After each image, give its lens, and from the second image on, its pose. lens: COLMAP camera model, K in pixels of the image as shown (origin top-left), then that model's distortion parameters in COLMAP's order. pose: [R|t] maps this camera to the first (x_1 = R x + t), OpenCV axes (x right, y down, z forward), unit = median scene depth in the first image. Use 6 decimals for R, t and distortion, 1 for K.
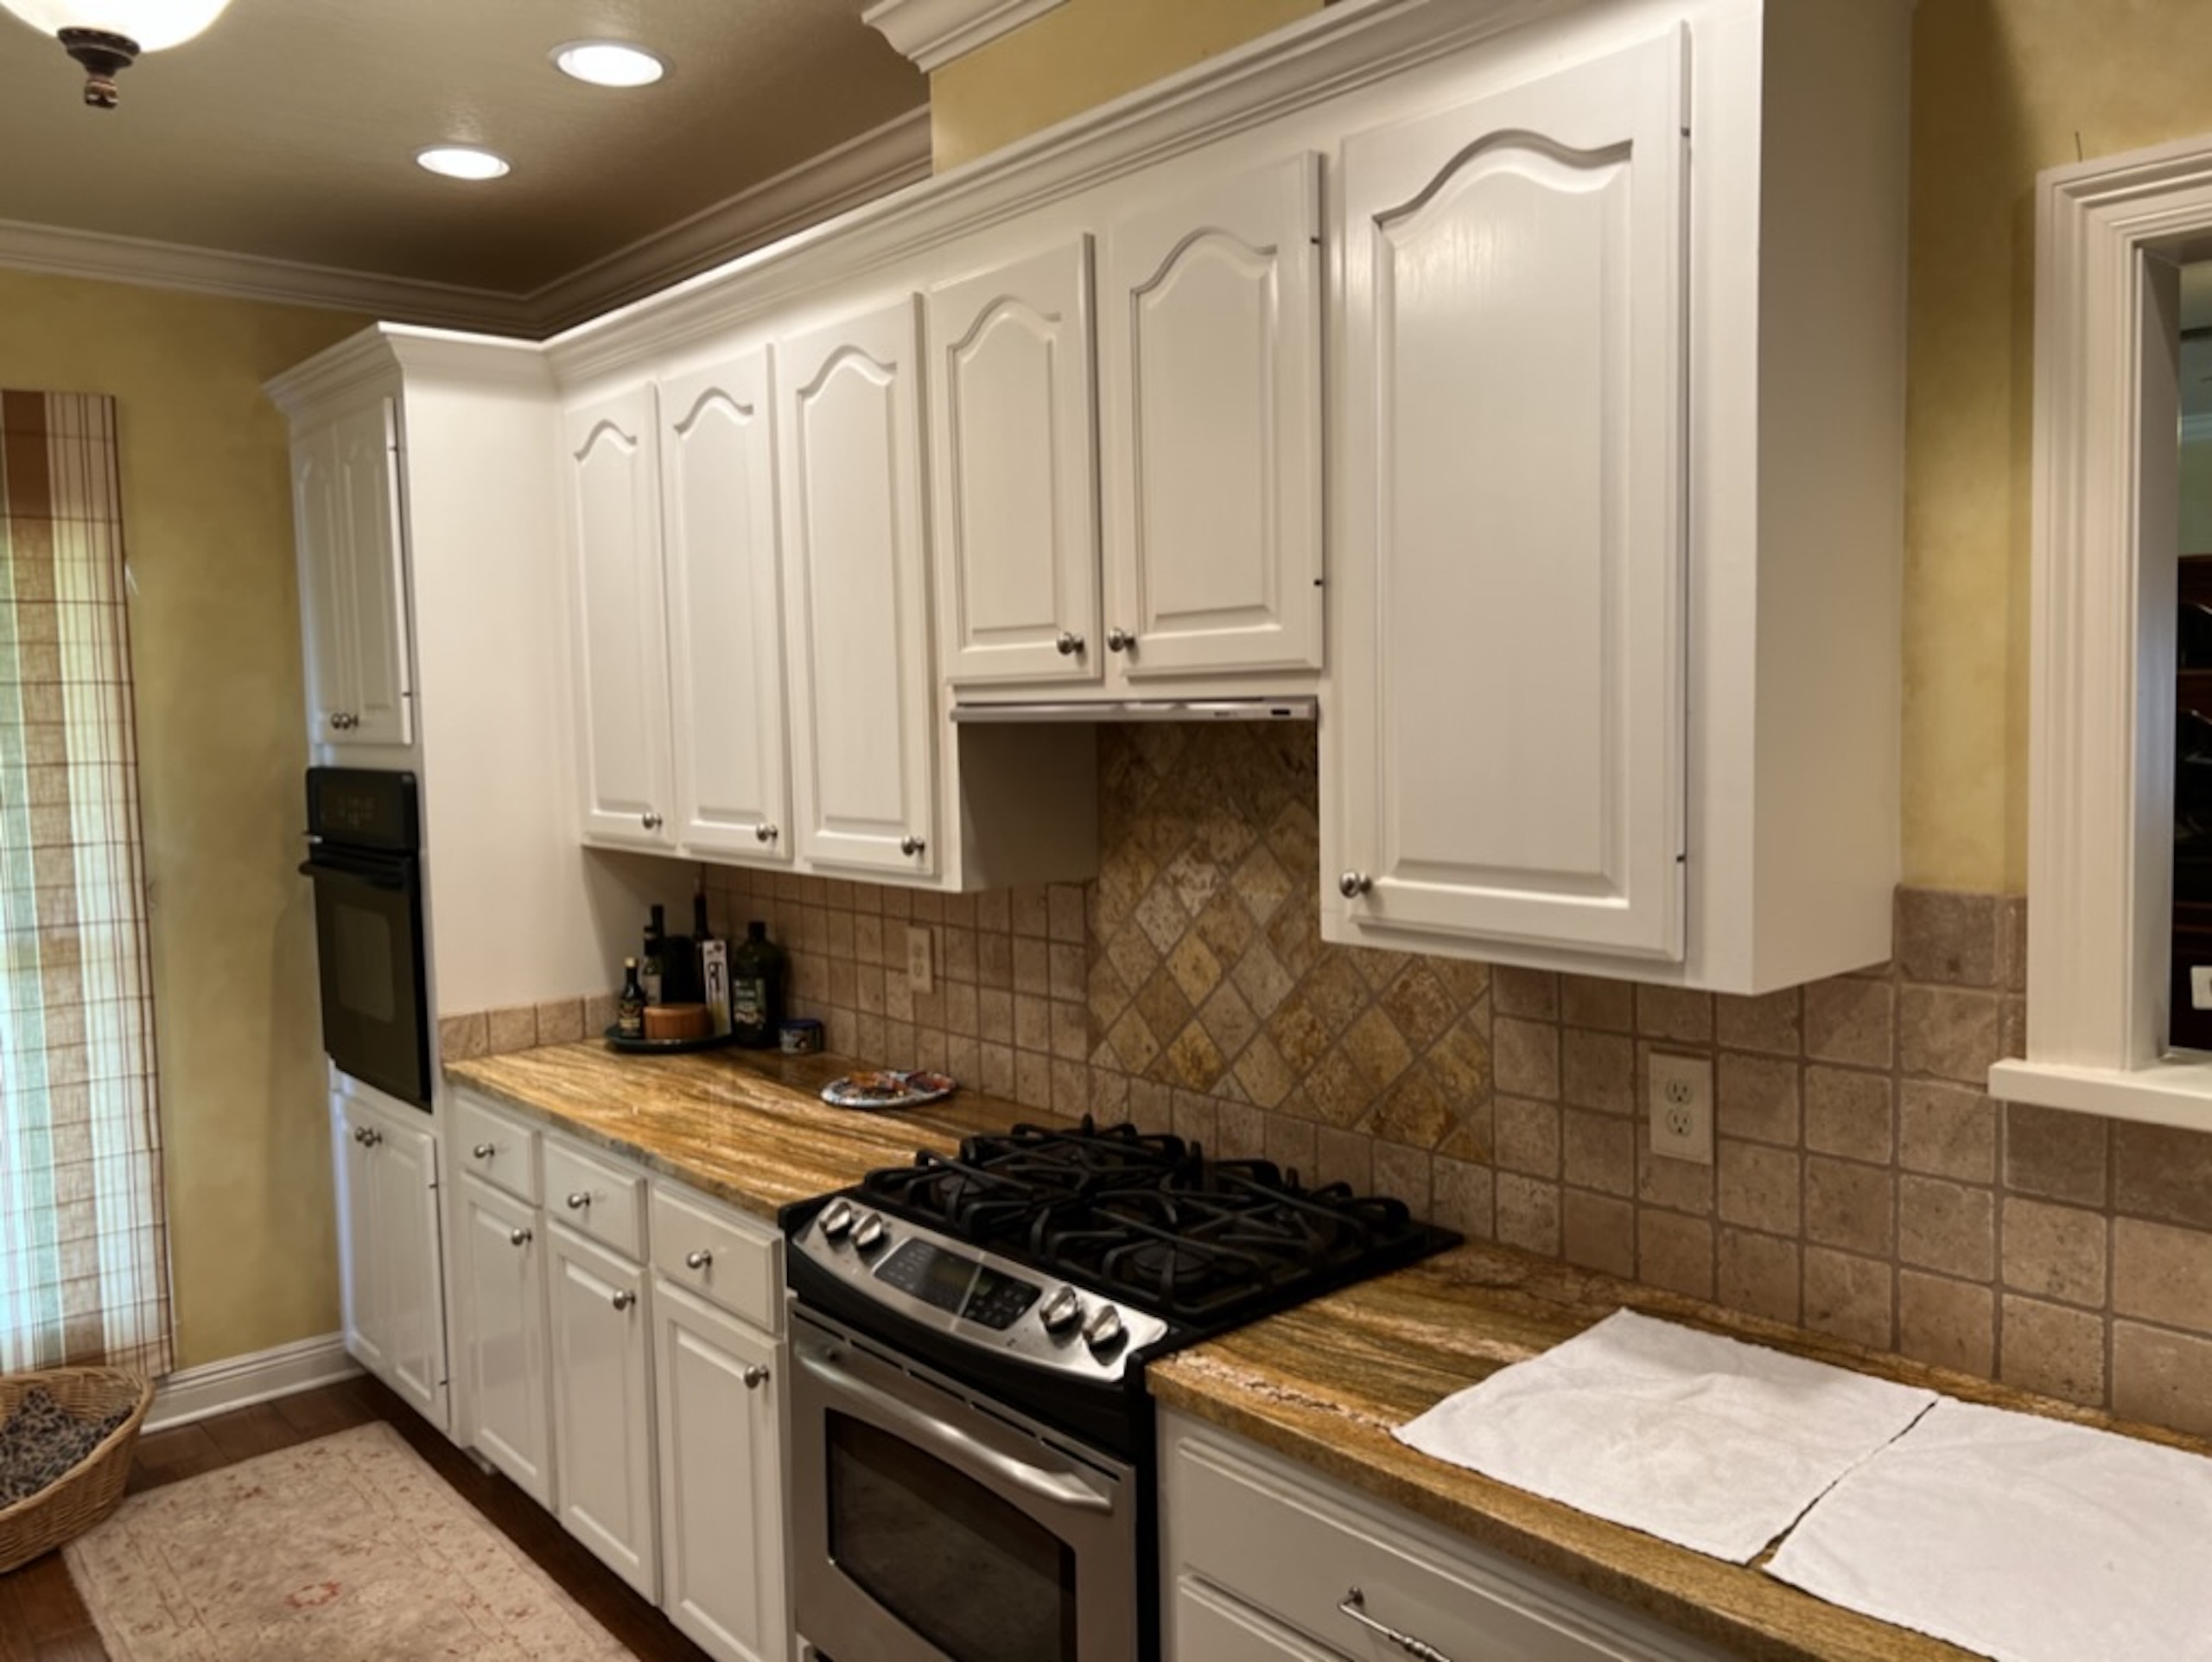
lens RADIAL K [[1648.4, 0, 1088.8], [0, 1648.4, 826.6], [0, 0, 1]] dist [0.053609, -0.069927]
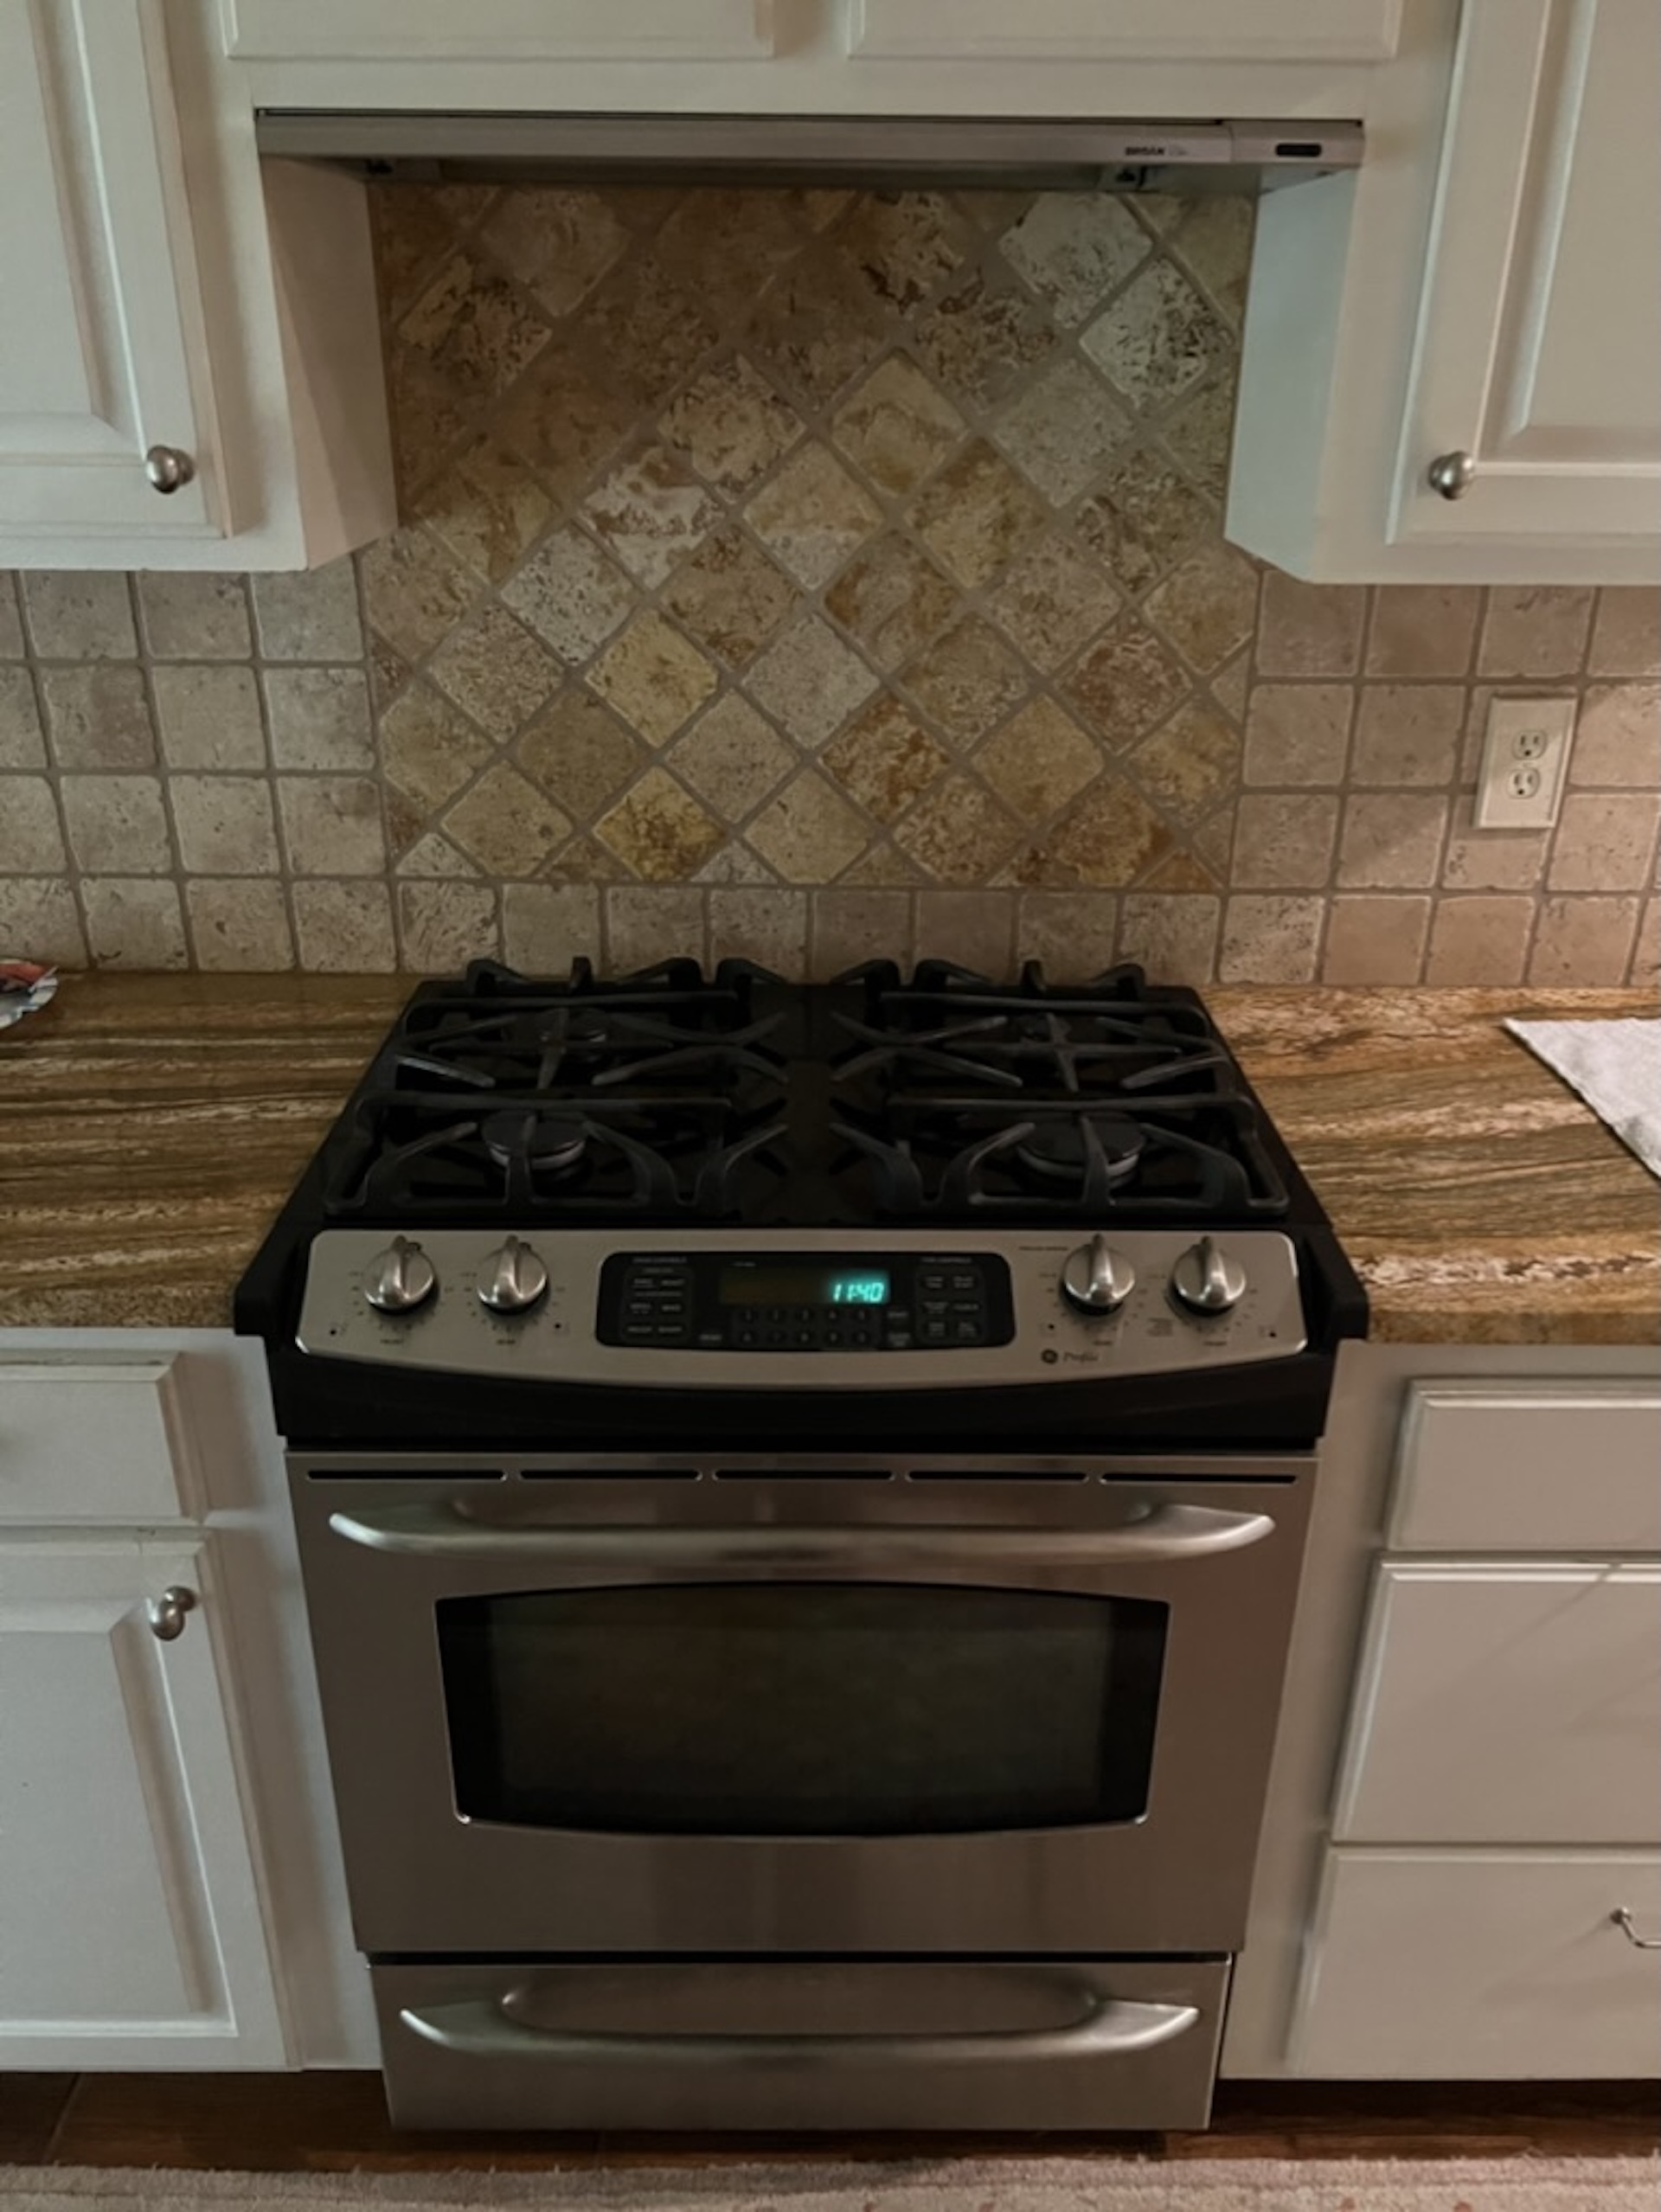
lens RADIAL K [[1648.2, 0, 825.0], [0, 1648.2, 1122.4], [0, 0, 1]] dist [0.053609, -0.069927]
pose [[0.650246, -0.304353, 0.696096, -0.428823], [0.037179, 0.927899, 0.370973, 0.017938], [-0.758813, -0.215344, 0.614679, 0.657812]]
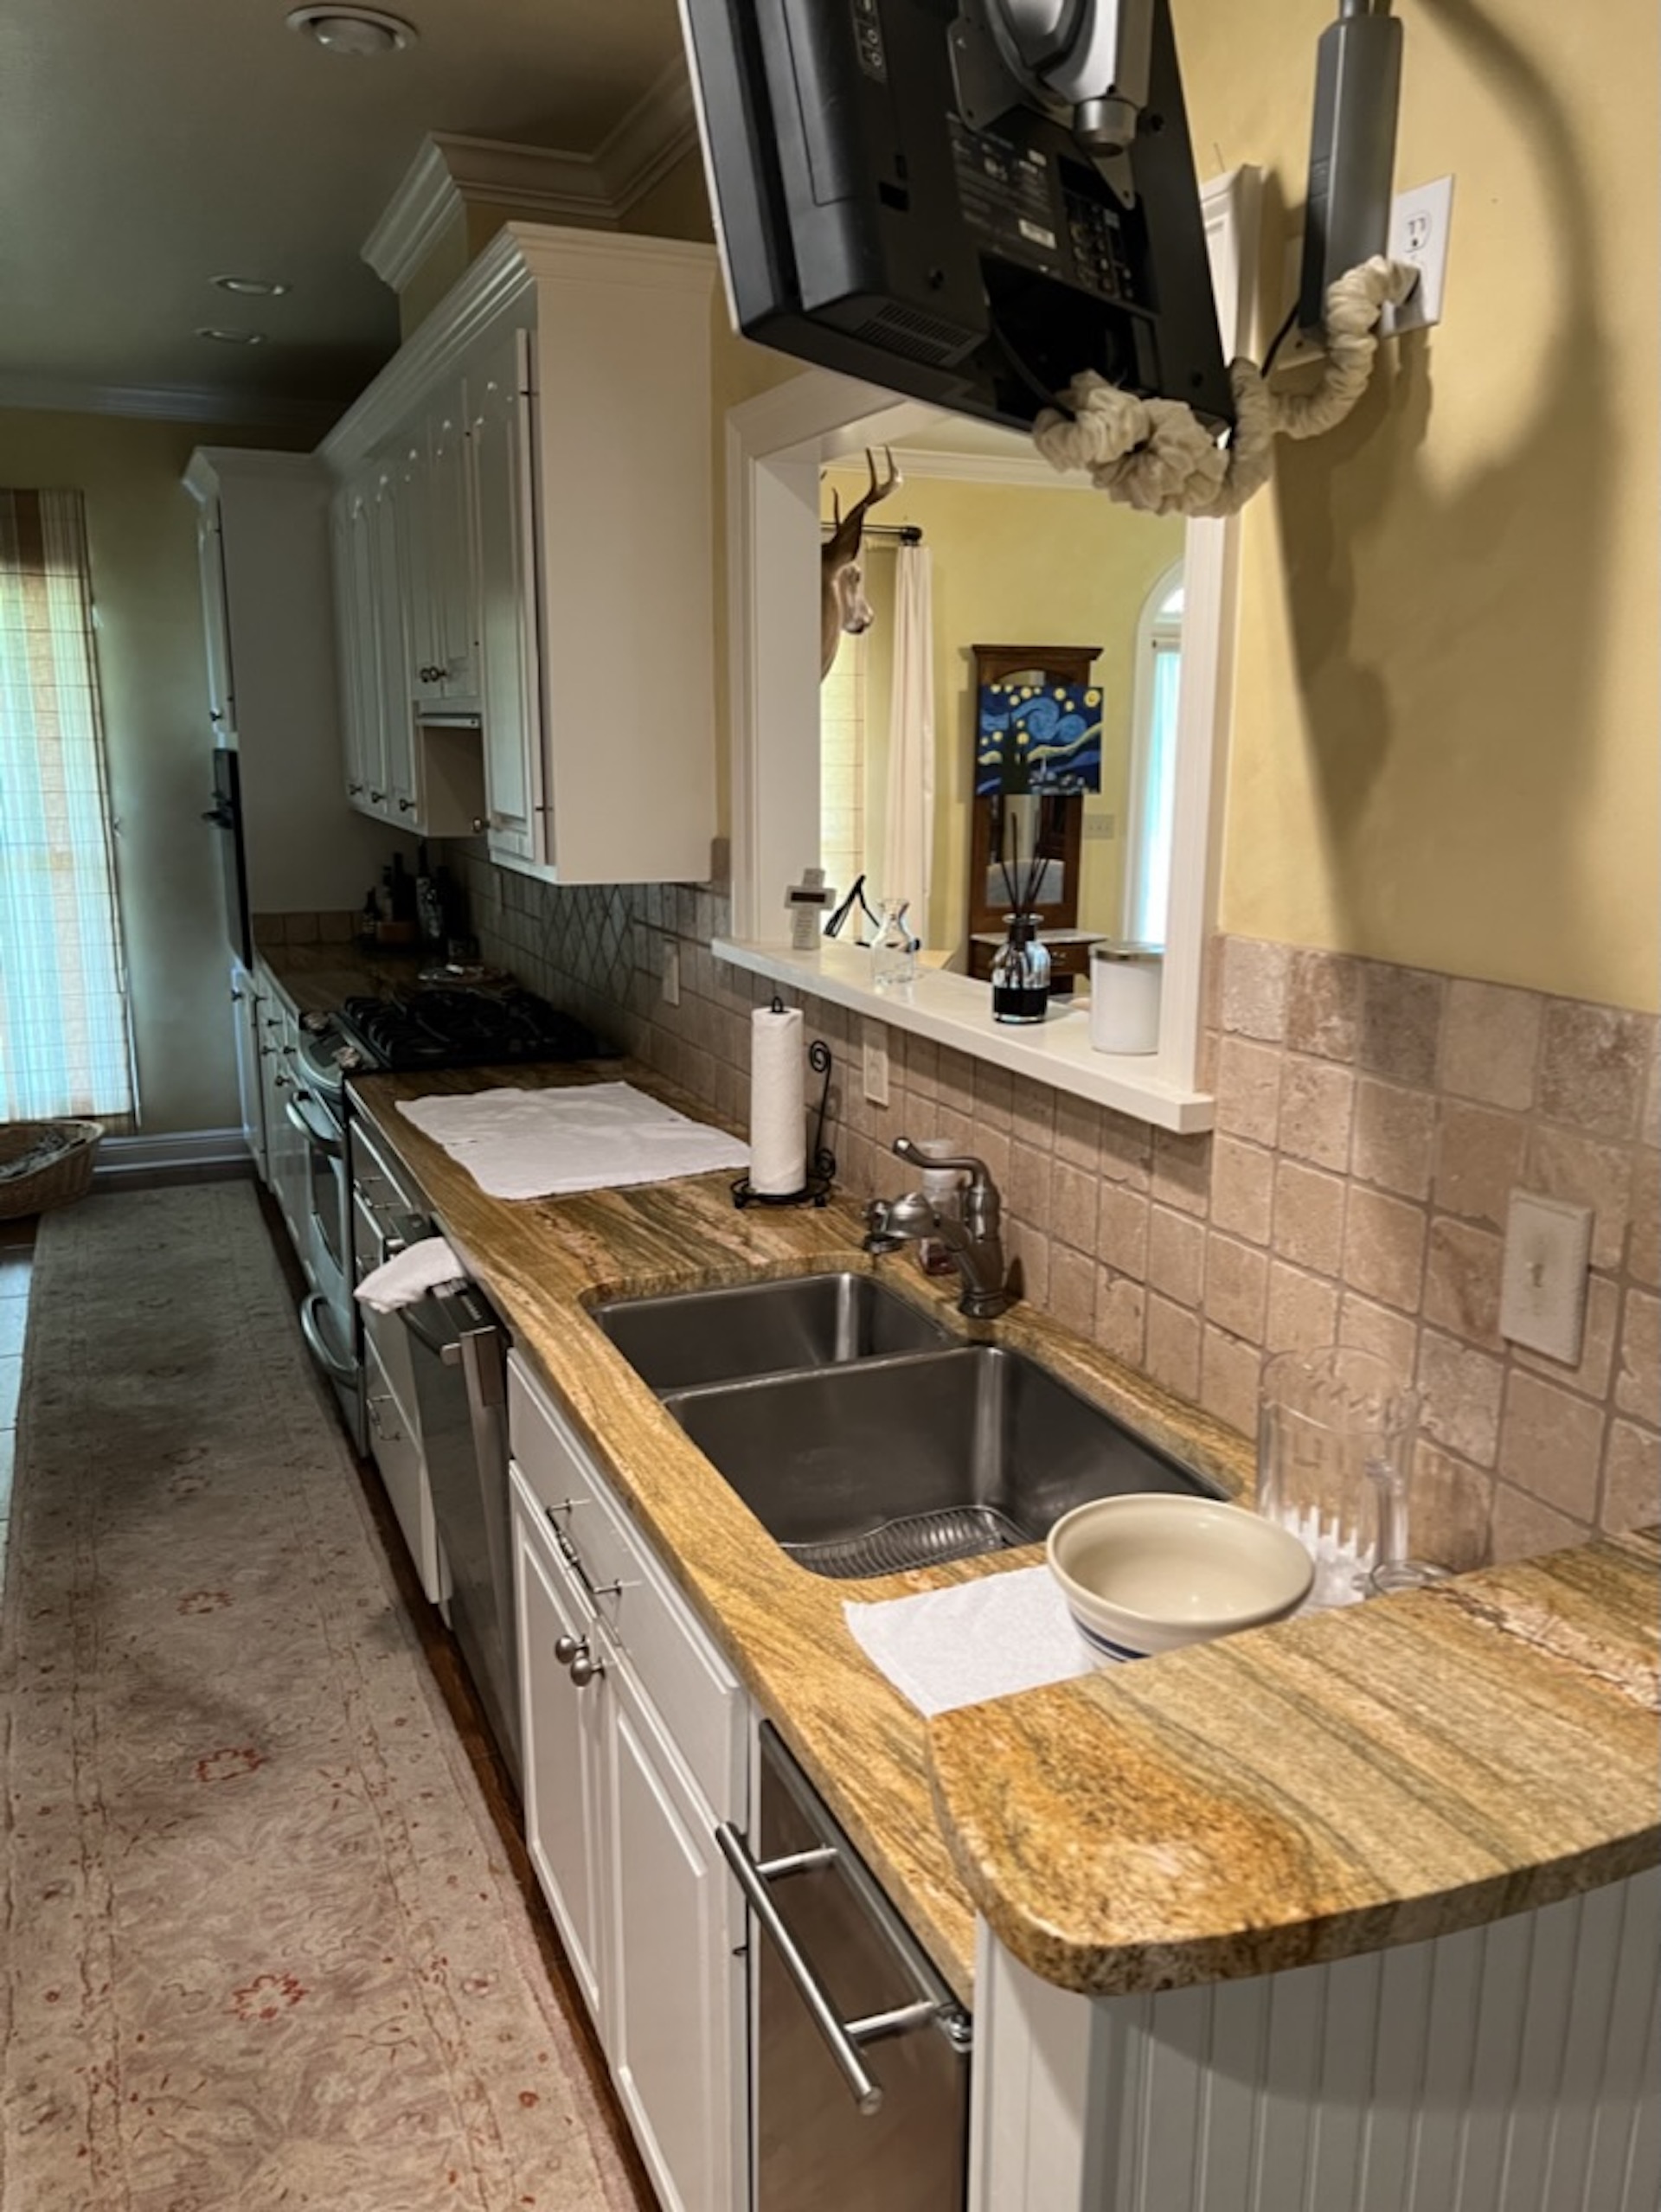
lens RADIAL K [[1648.2, 0, 854.1], [0, 1648.2, 1099.7], [0, 0, 1]] dist [0.053609, -0.069927]
pose [[0.957917, 0.092152, -0.271851, 0.907895], [-0.050620, 0.986456, 0.156020, 0.023775], [0.282547, -0.135694, 0.949608, -0.508824]]
